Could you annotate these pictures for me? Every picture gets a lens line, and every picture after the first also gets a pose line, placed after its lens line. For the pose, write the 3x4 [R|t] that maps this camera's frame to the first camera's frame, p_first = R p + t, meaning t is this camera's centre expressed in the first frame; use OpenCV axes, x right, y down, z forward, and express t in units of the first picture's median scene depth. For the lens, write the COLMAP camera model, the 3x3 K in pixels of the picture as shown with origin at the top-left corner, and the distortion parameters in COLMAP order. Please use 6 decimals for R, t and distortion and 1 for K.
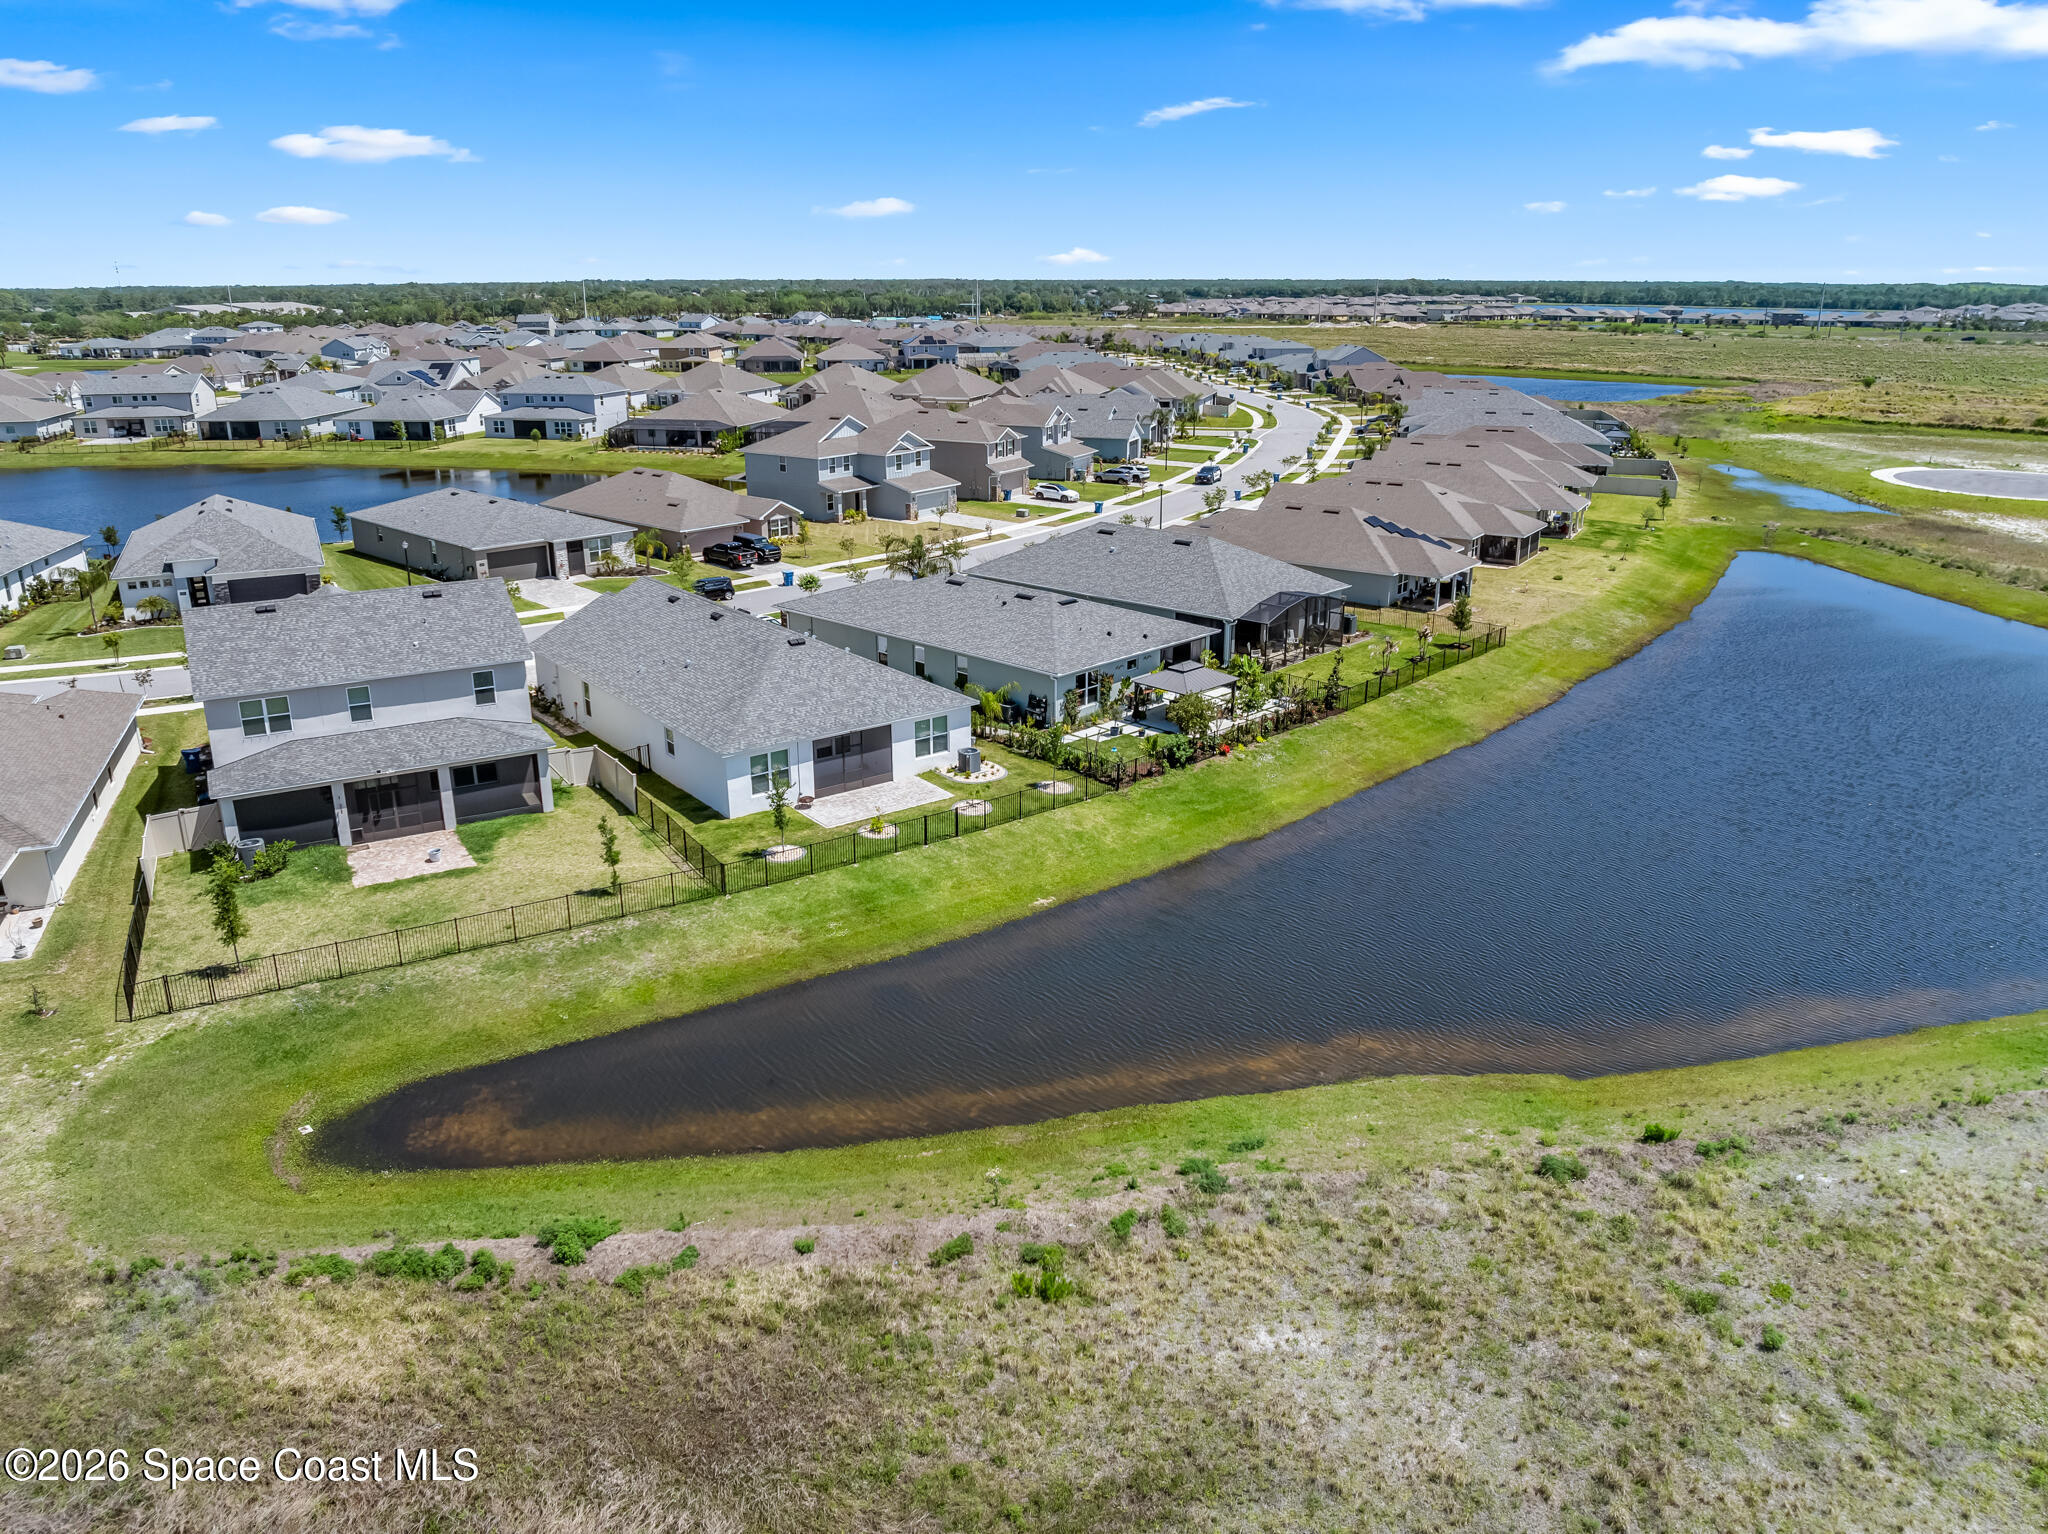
lens RADIAL K [[1486.2, 0, 1024.0], [0, 1486.2, 767.0], [0, 0, 1]] dist [0.003345, -0.000394]
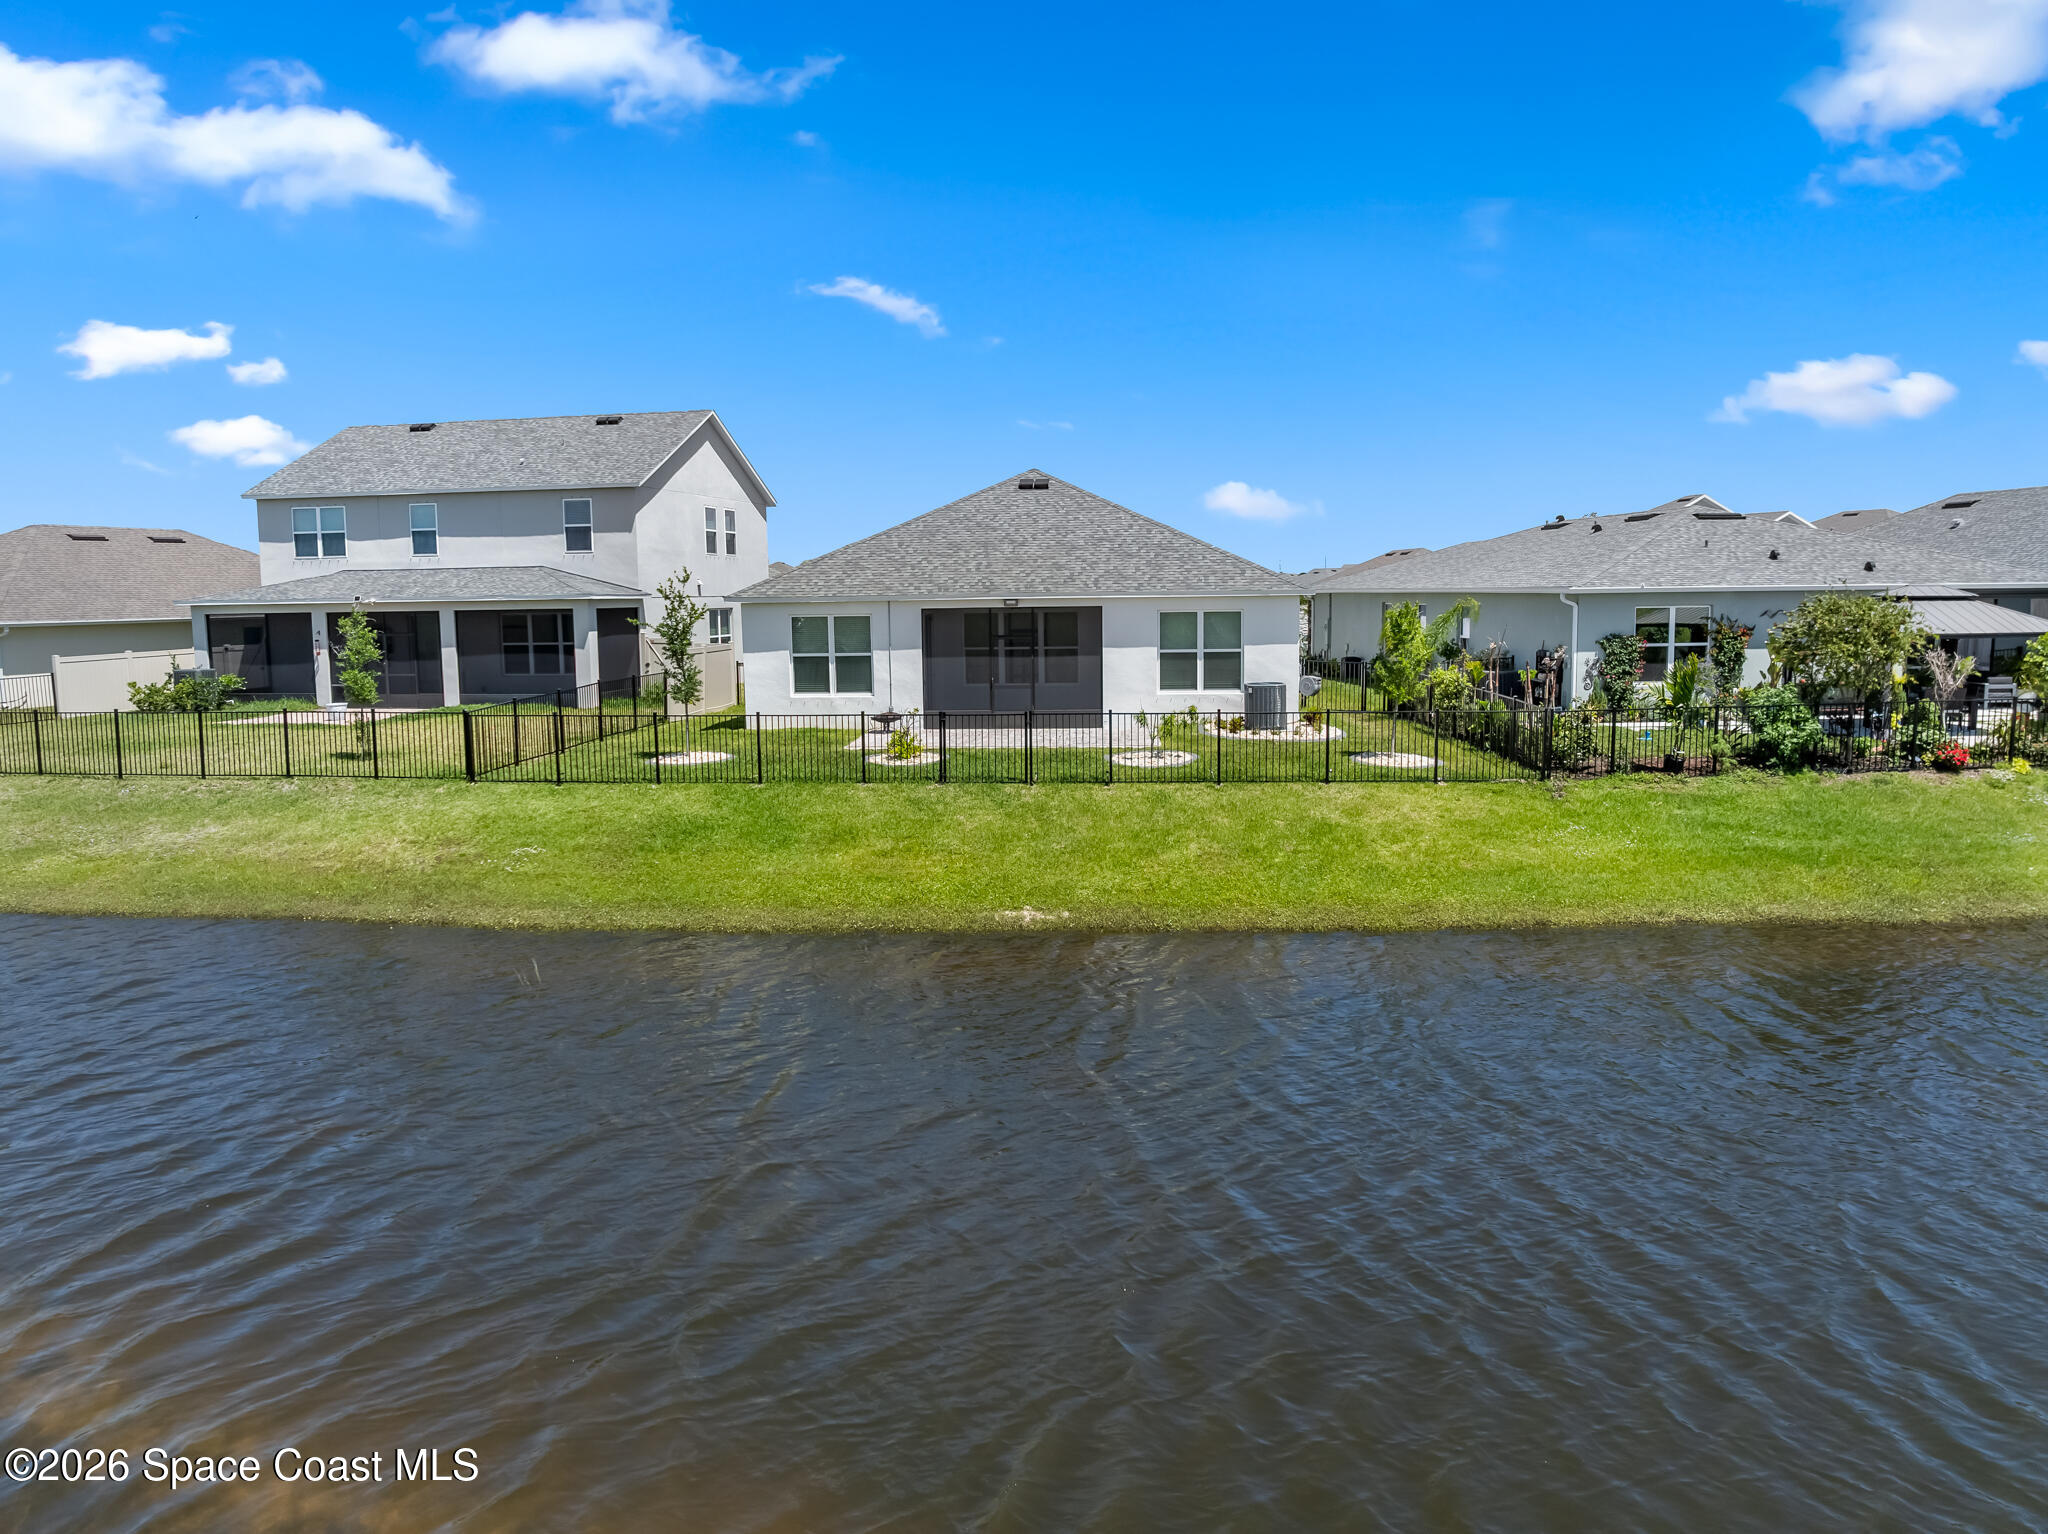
lens RADIAL K [[1523.0, 0, 1024.0], [0, 1523.0, 767.0], [0, 0, 1]] dist [-0.001916, -0.140211]
pose [[0.742441, 0.069350, -0.666312, 0.240316], [-0.202546, 0.971314, -0.124593, 0.094255], [0.638558, 0.227462, 0.735191, 0.640820]]
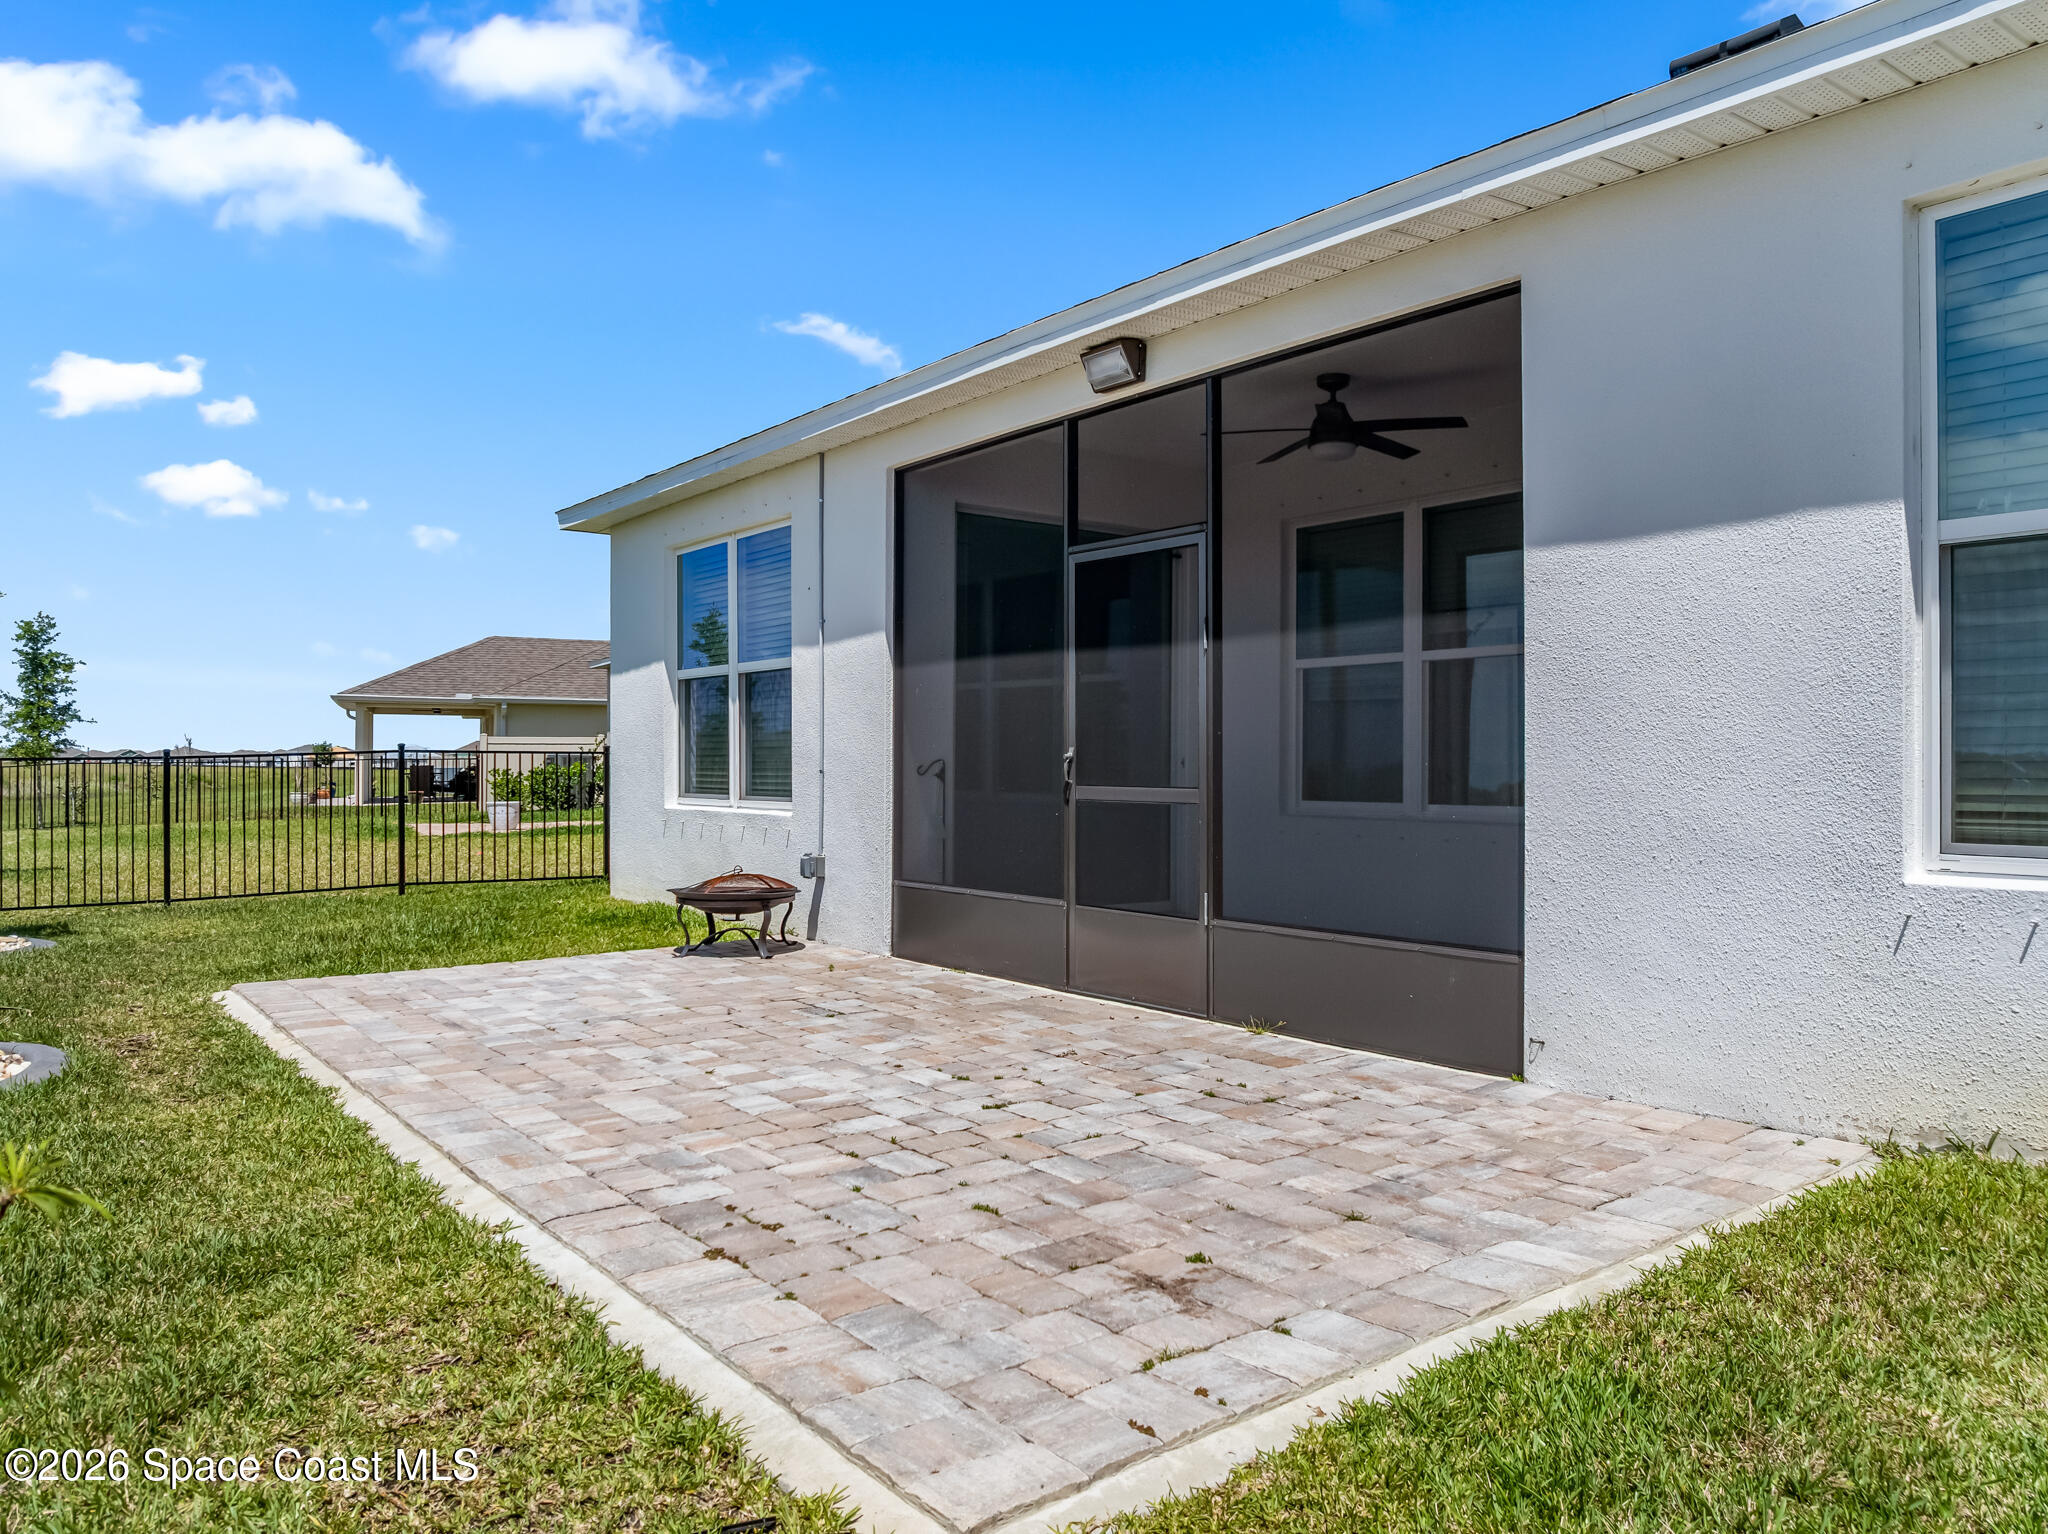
lens RADIAL K [[1449.2, 0, 1024.0], [0, 1449.2, 767.0], [0, 0, 1]] dist [-0.039277, 0.001345]
pose [[-0.007735, -0.002991, -0.999966, -0.018204], [-0.323737, 0.946147, -0.000325, 0.003117], [0.946116, 0.323723, -0.008287, 1.013950]]
